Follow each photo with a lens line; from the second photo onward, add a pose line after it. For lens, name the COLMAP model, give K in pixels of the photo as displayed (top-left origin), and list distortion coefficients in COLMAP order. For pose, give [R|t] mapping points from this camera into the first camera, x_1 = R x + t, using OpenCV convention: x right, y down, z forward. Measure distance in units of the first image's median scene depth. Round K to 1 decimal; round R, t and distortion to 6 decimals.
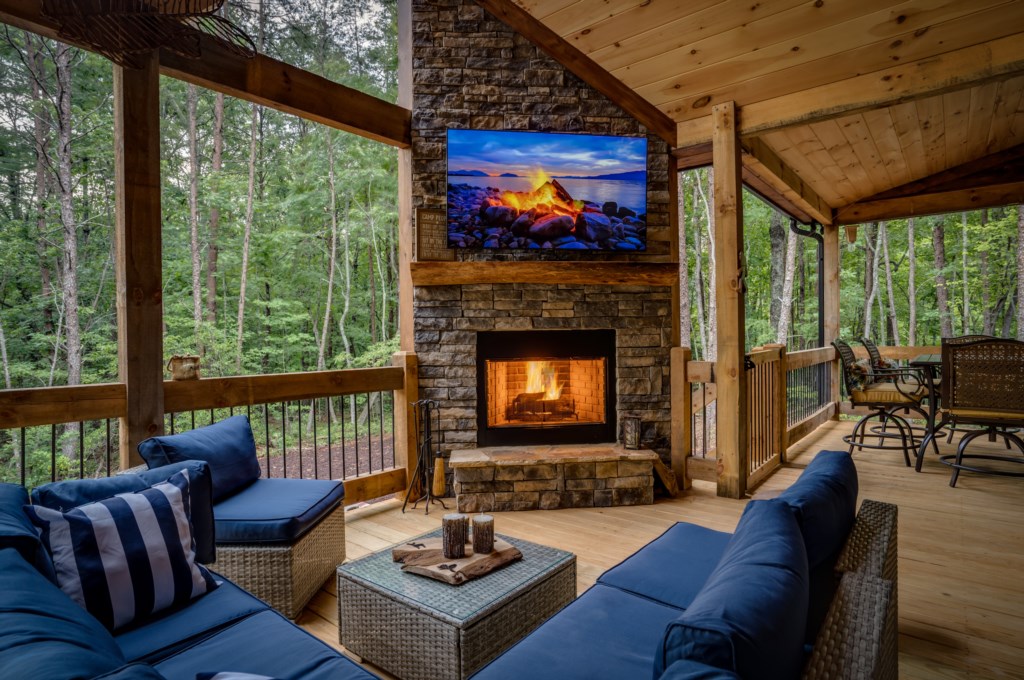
lens RADIAL K [[530.0, 0, 512.3], [0, 530.0, 334.4], [0, 0, 1]] dist [-0.046660, 0.018398]
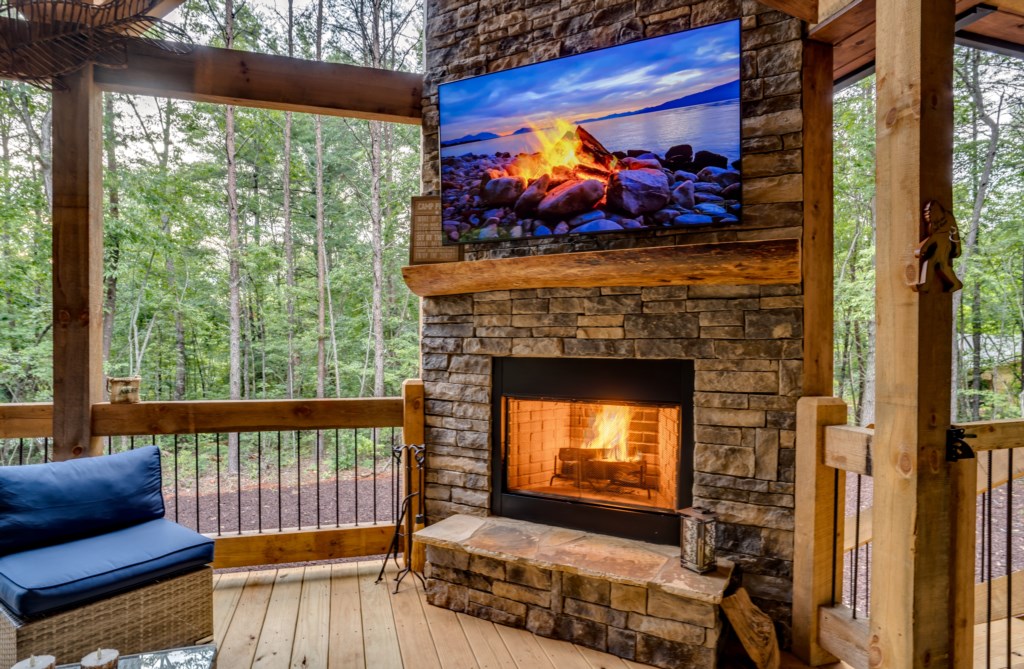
lens RADIAL K [[540.2, 0, 534.1], [0, 540.2, 345.2], [0, 0, 1]] dist [-0.041932, 0.007249]
pose [[0.840395, 0.020819, -0.541575, 0.385861], [-0.016516, 0.999782, 0.012804, -0.032147], [0.541723, -0.001816, 0.840555, 0.411096]]
